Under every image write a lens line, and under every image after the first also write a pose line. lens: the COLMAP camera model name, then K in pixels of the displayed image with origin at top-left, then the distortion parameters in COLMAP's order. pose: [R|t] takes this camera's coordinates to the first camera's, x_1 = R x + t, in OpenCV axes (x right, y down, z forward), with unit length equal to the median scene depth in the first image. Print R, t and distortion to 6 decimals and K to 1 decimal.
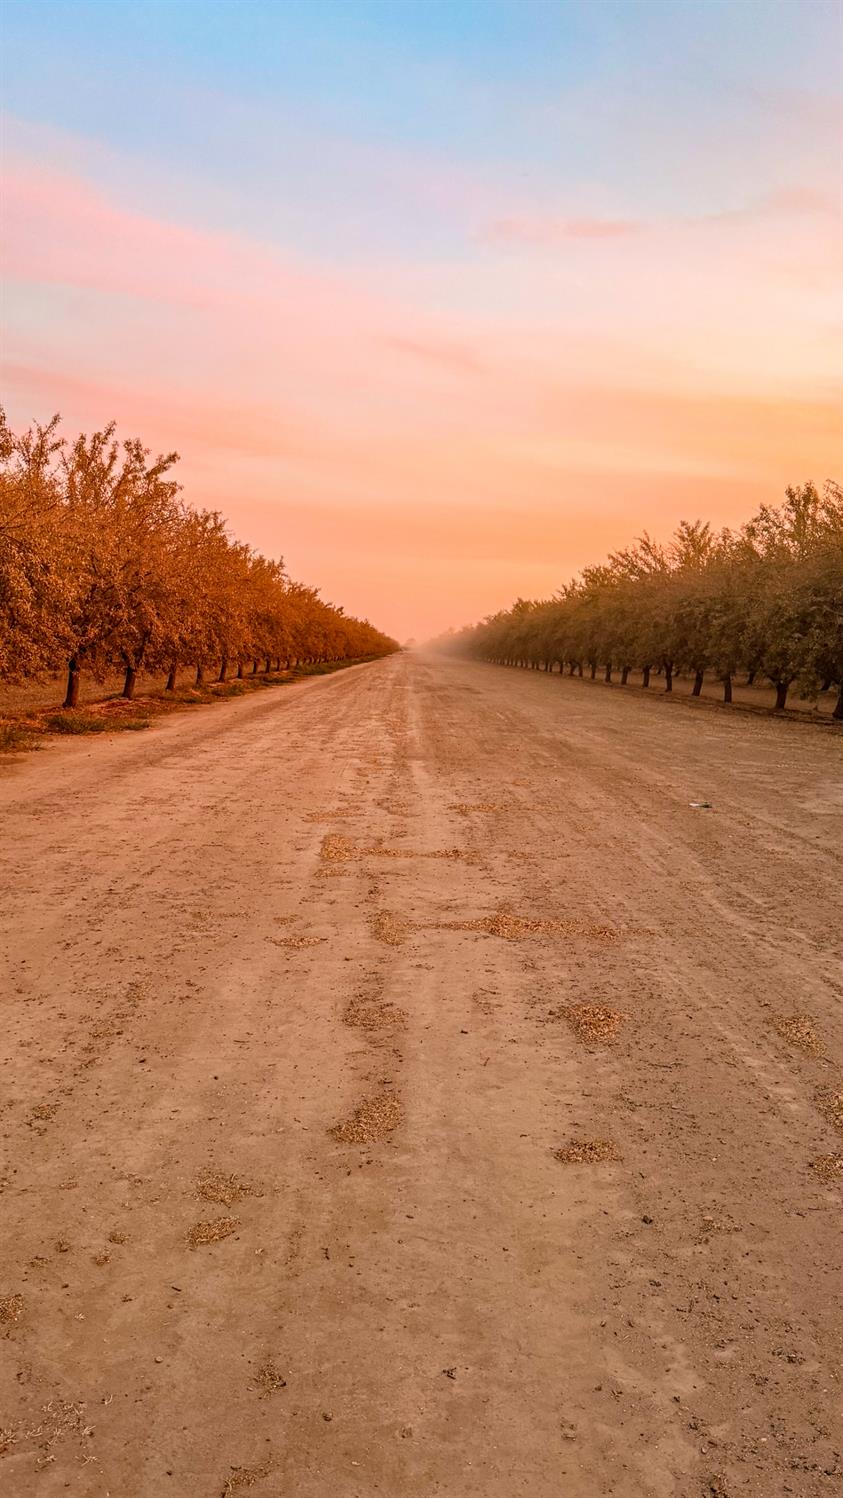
lens RADIAL K [[1160.5, 0, 420.5], [0, 1160.5, 762.8], [0, 0, 1]] dist [0.085567, -0.004393]
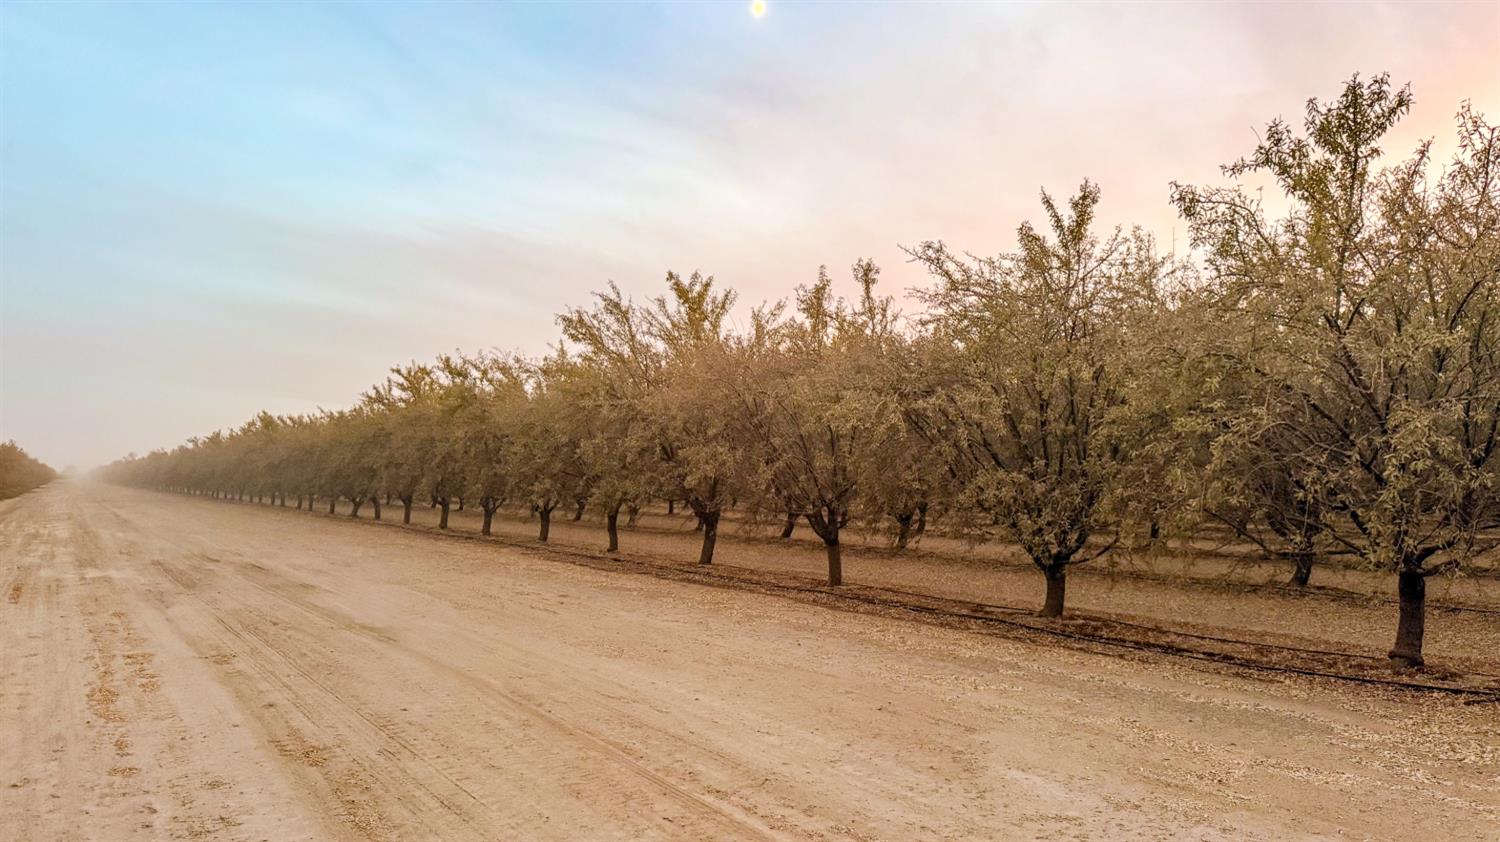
lens RADIAL K [[1022.5, 0, 743.9], [0, 1022.5, 411.1], [0, 0, 1]] dist [0.036644, -0.070522]
pose [[0.839393, 0.026732, 0.542867, -0.020742], [0.059643, 0.988228, -0.140885, -0.046649], [-0.540242, 0.150636, 0.827917, 0.431151]]
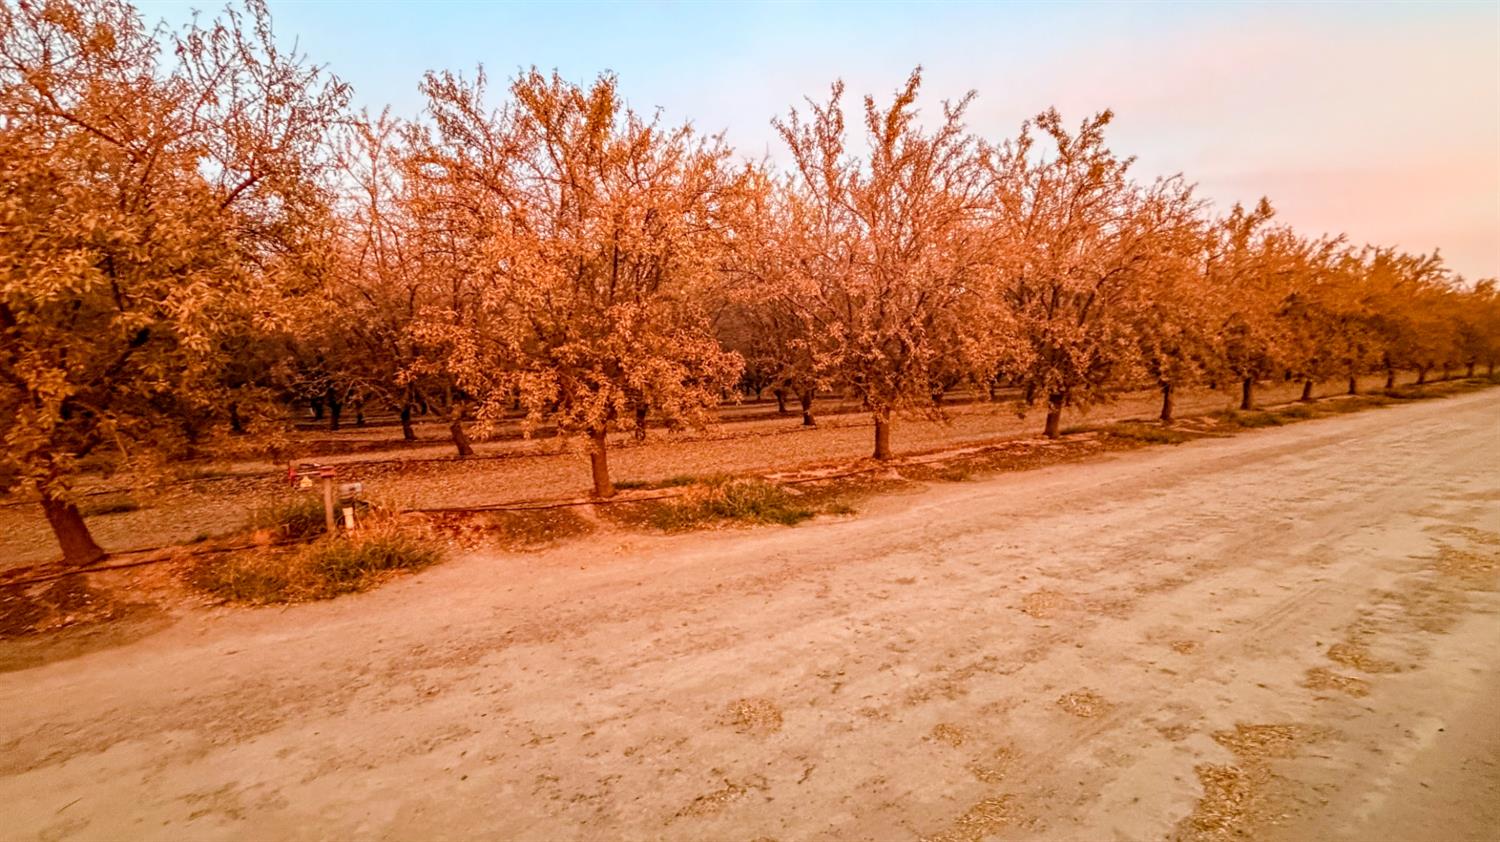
lens RADIAL K [[664.4, 0, 747.5], [0, 664.4, 426.0], [0, 0, 1]] dist [0.000093, 0.000154]
pose [[0.551200, 0.025757, -0.833975, 0.010857], [-0.037778, 0.999269, 0.005893, -0.029129], [0.833517, 0.028258, 0.551770, 0.293236]]
